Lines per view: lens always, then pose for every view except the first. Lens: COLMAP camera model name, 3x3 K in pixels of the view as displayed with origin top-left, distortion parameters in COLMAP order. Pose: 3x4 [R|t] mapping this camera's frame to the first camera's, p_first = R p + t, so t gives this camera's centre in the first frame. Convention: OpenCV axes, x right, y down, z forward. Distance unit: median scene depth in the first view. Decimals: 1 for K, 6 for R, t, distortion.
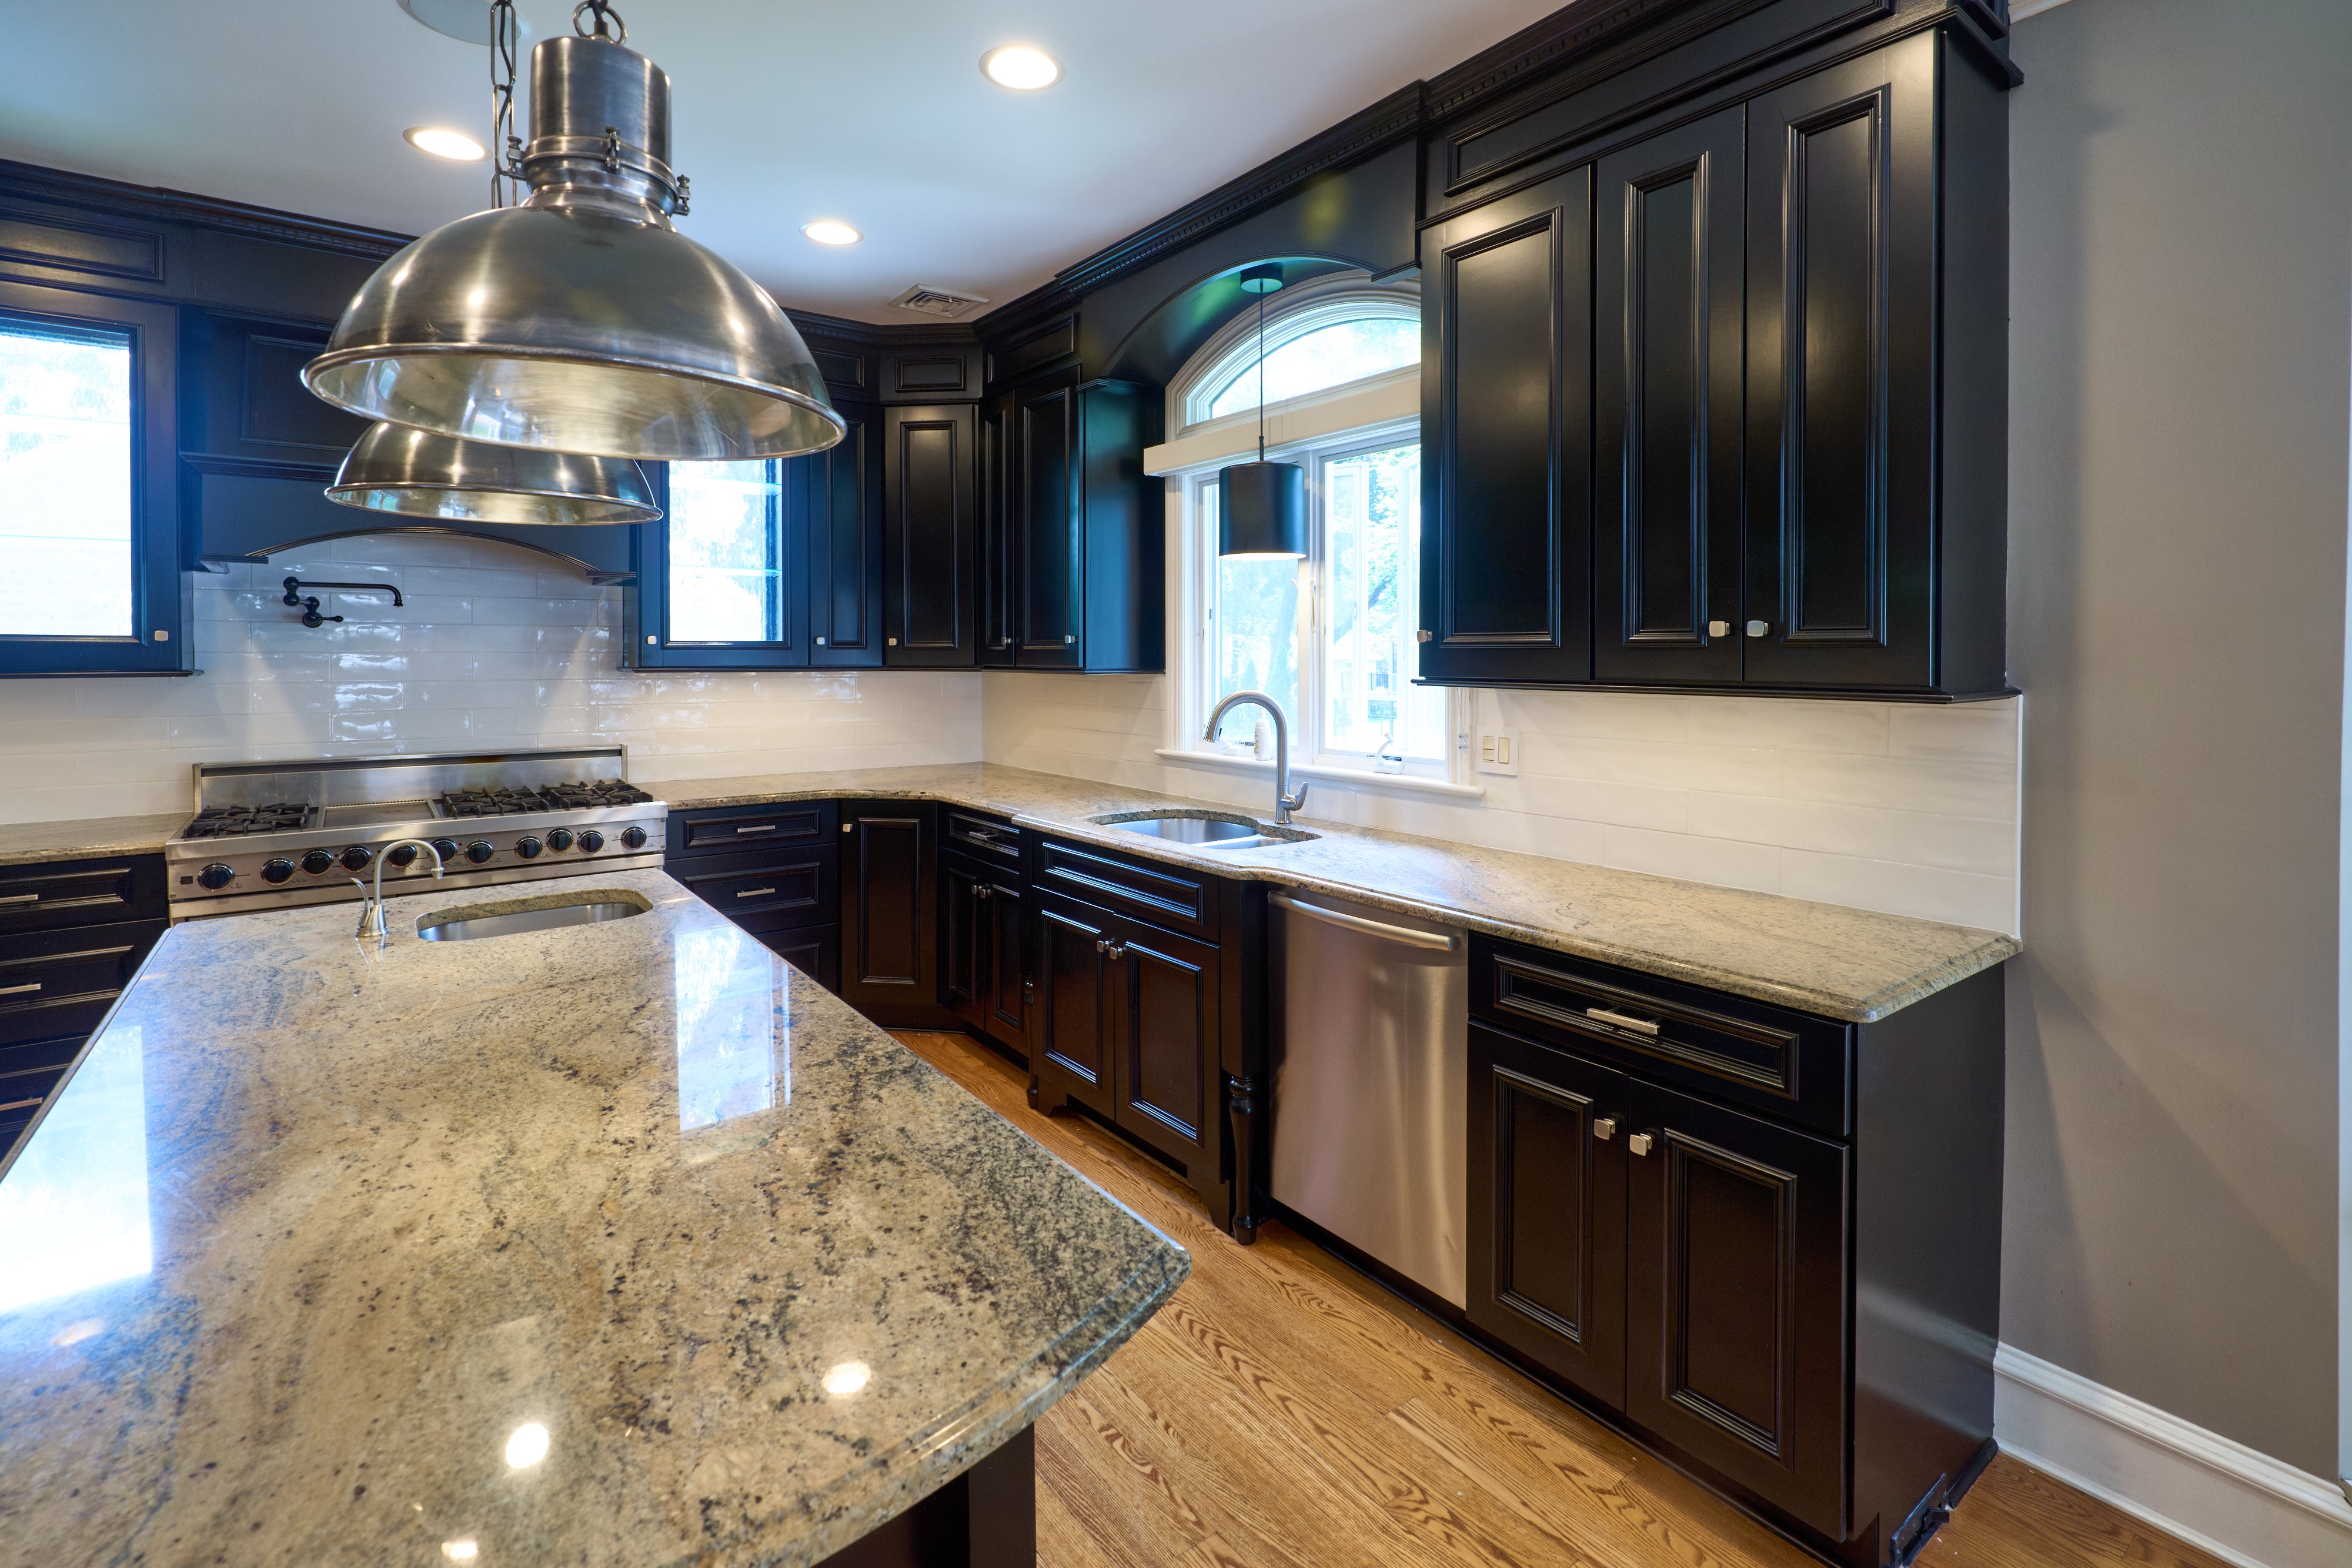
lens RADIAL K [[1084.8, 0, 1178.3], [0, 1084.8, 668.7], [0, 0, 1]] dist [0.001210, -0.000503]
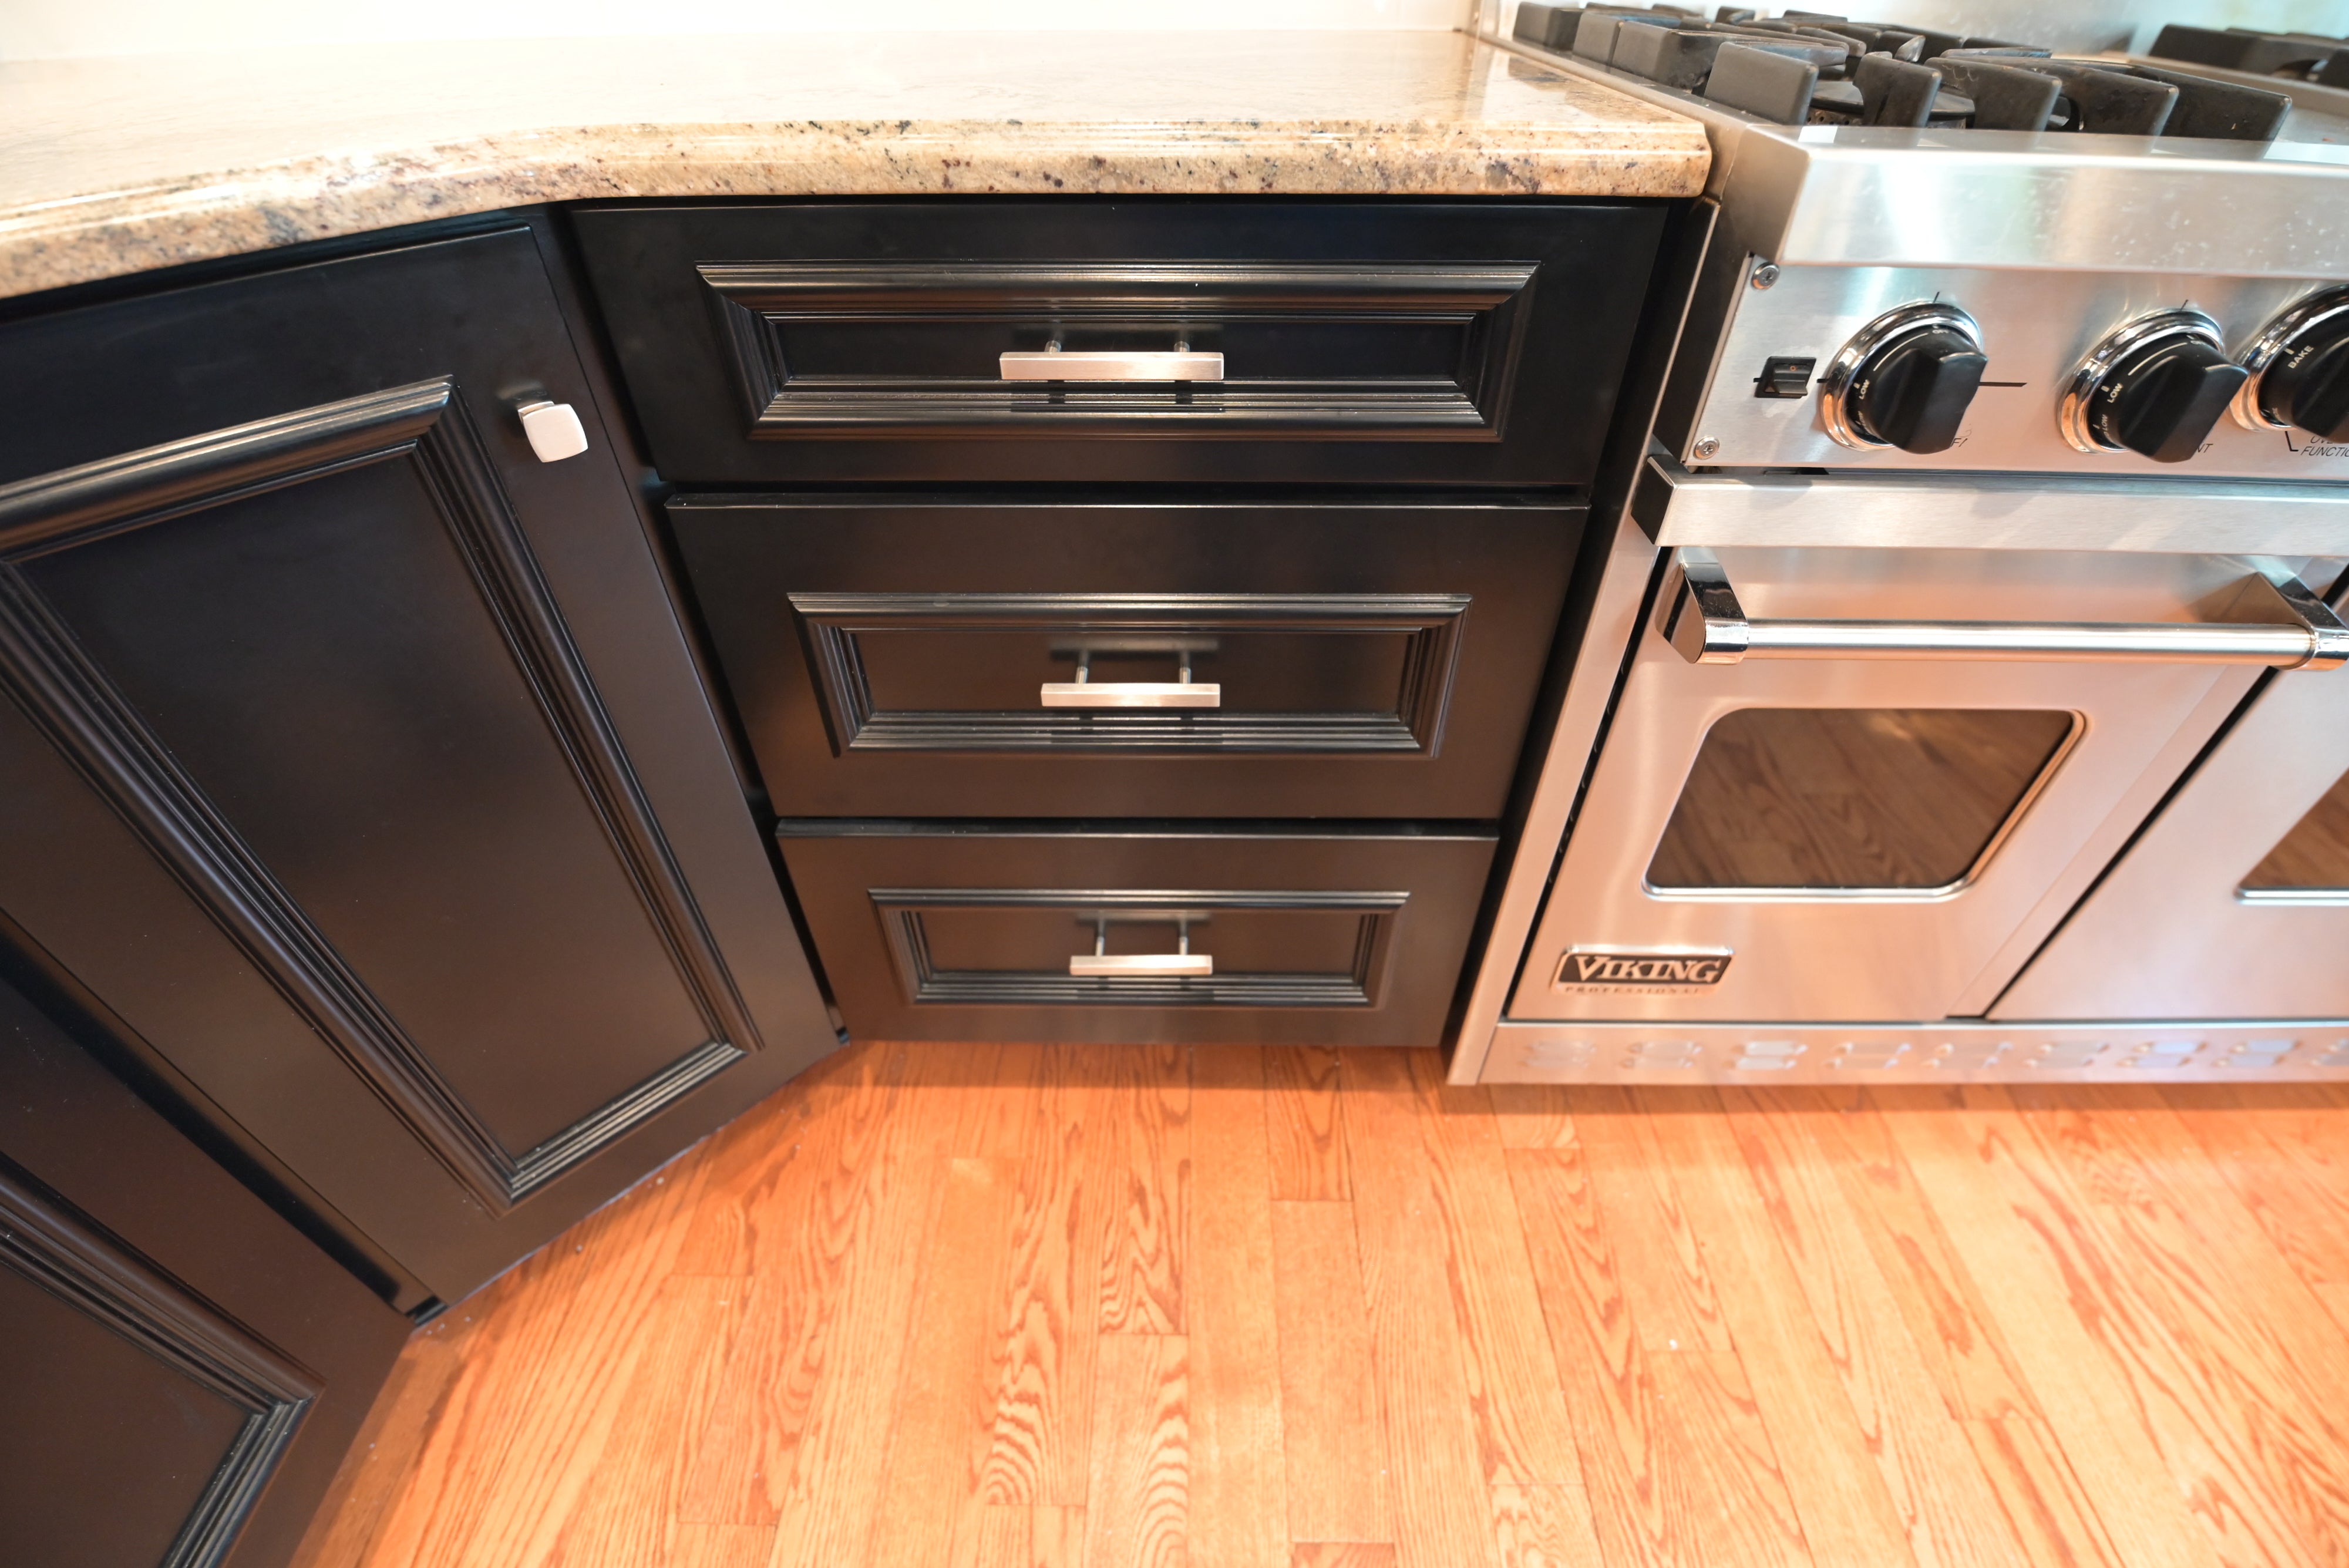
lens RADIAL K [[994.2, 0, 1187.3], [0, 994.2, 776.5], [0, 0, 1]] dist [-0.003702, -0.009987]
pose [[0.791354, 0.400129, -0.462228, -0.793064], [-0.013199, 0.767075, 0.641422, 0.123284], [0.611215, -0.501491, 0.612309, 0.708575]]
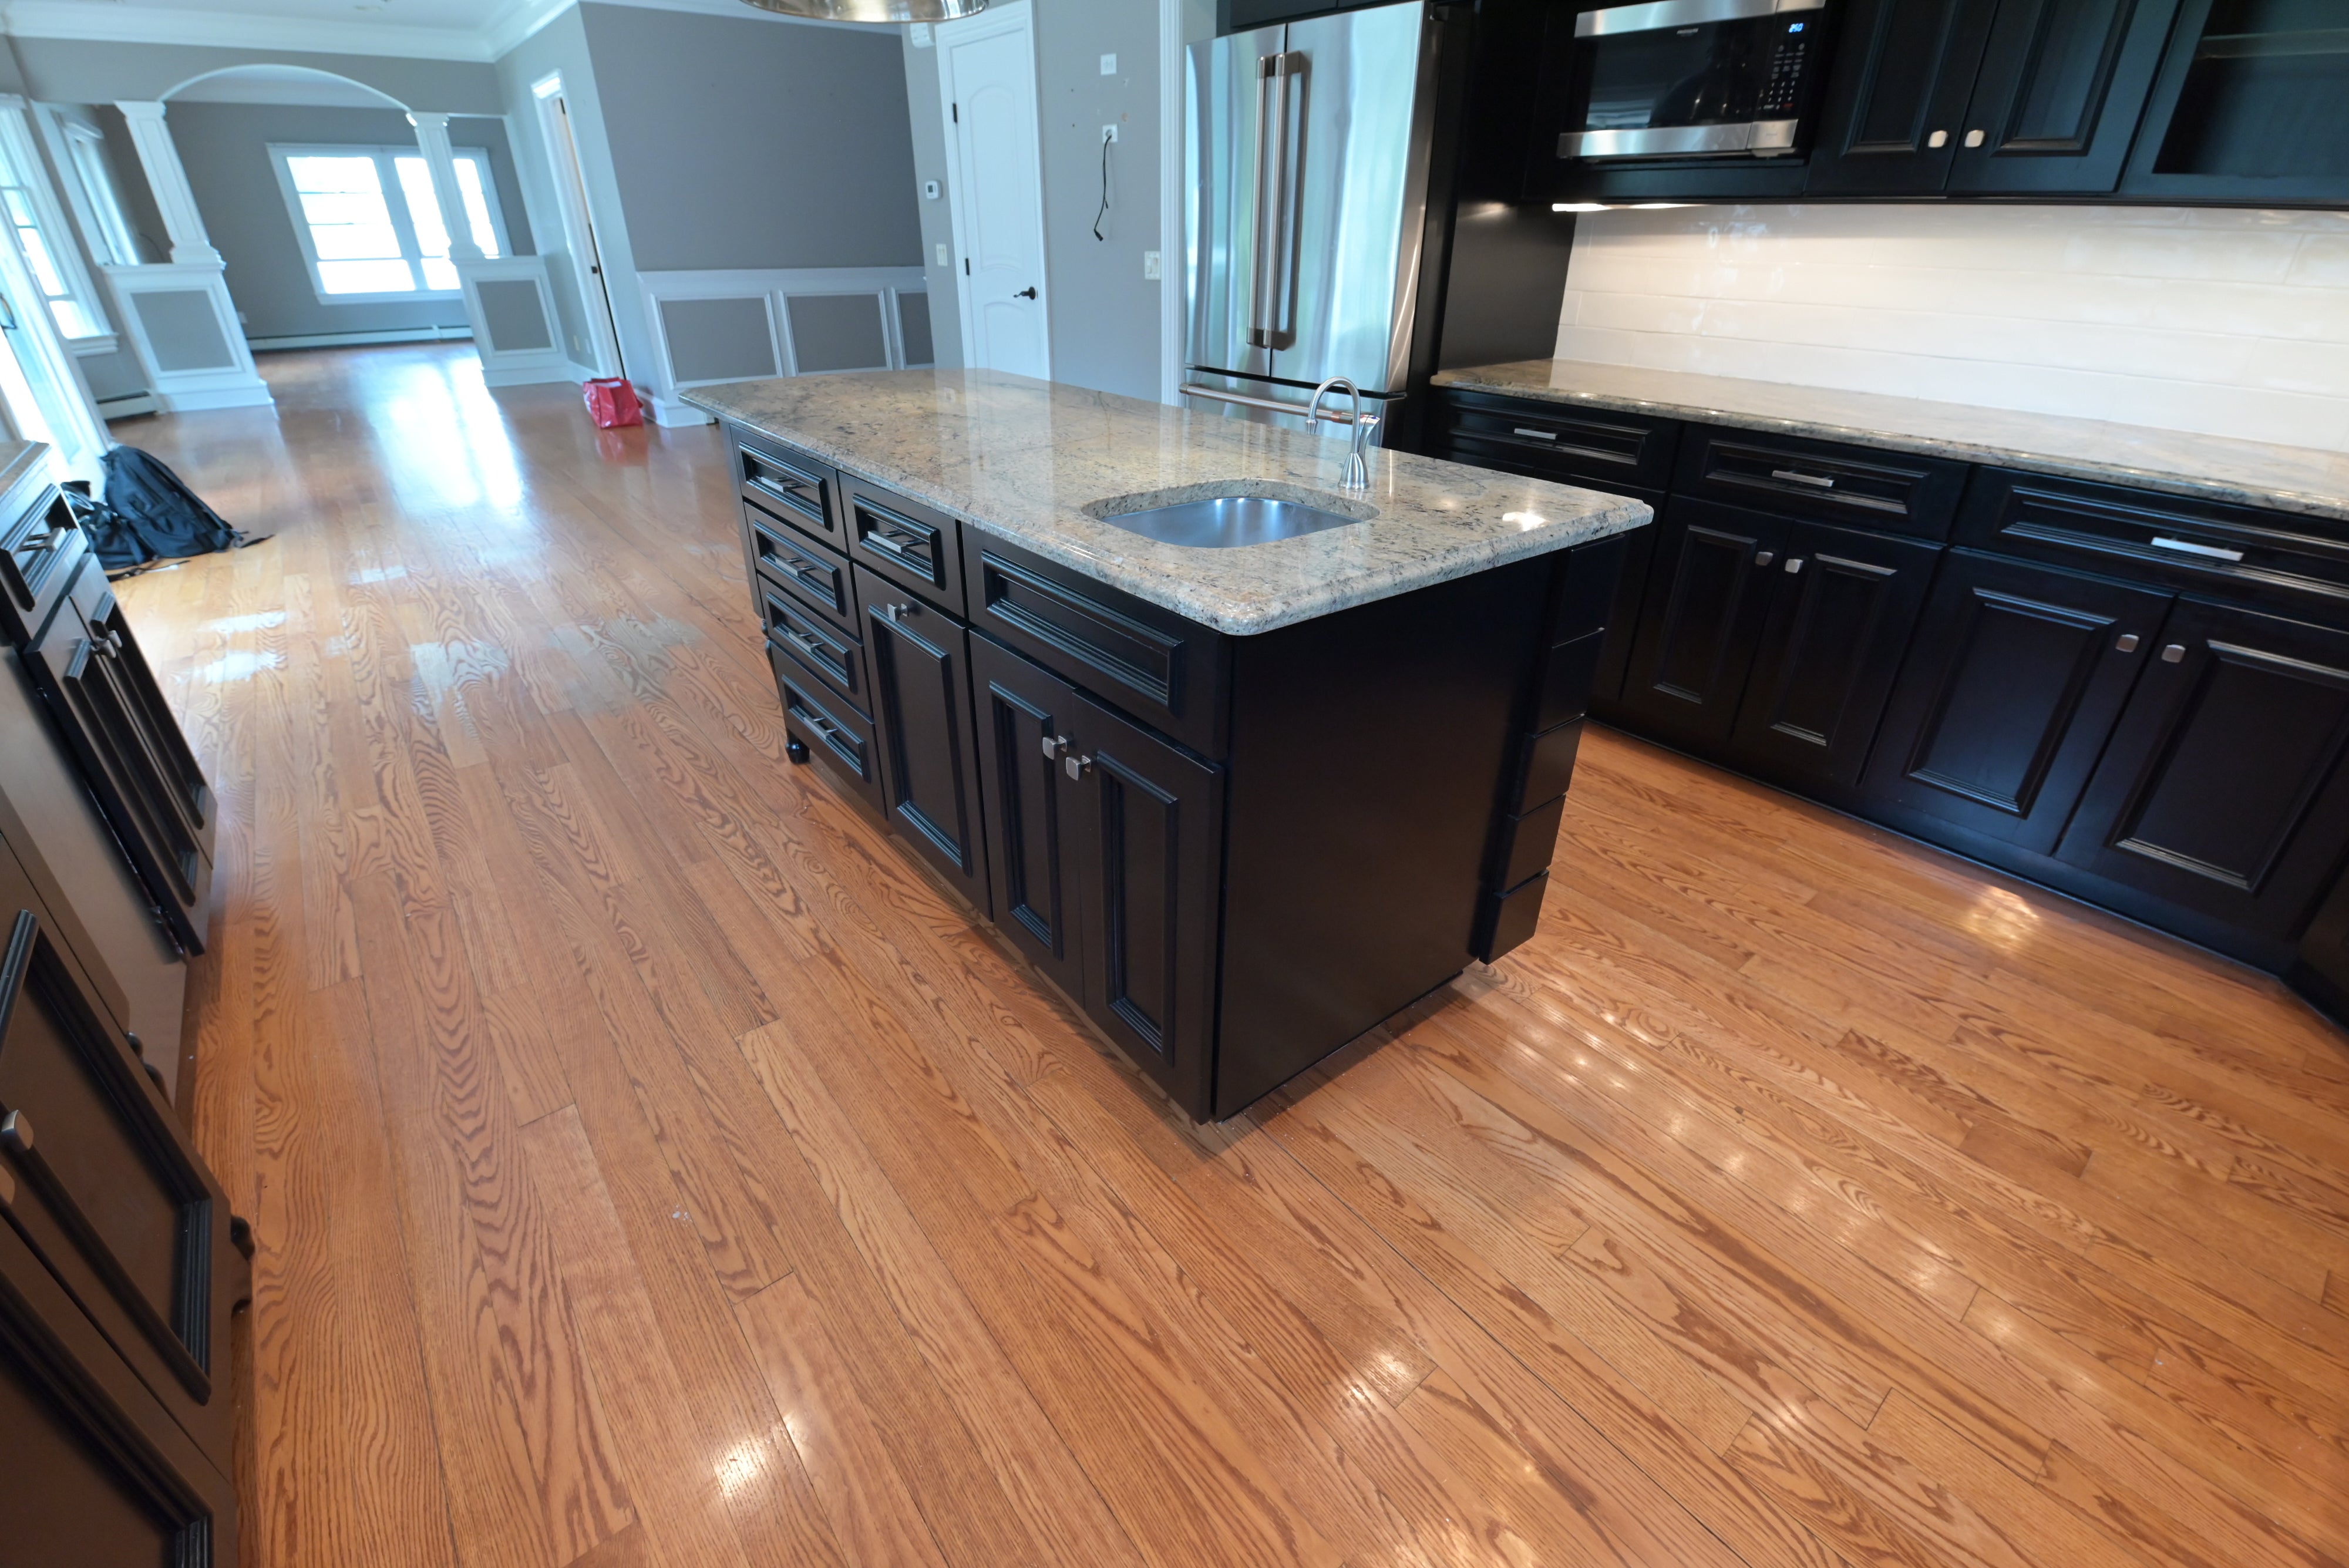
lens RADIAL K [[1000.9, 0, 1181.3], [0, 1000.9, 773.1], [0, 0, 1]] dist [-0.015940, -0.004227]
pose [[-0.999356, 0.008086, -0.034955, -0.347322], [-0.009986, 0.873083, 0.487470, 0.034355], [0.034460, 0.487505, -0.872440, 1.093406]]
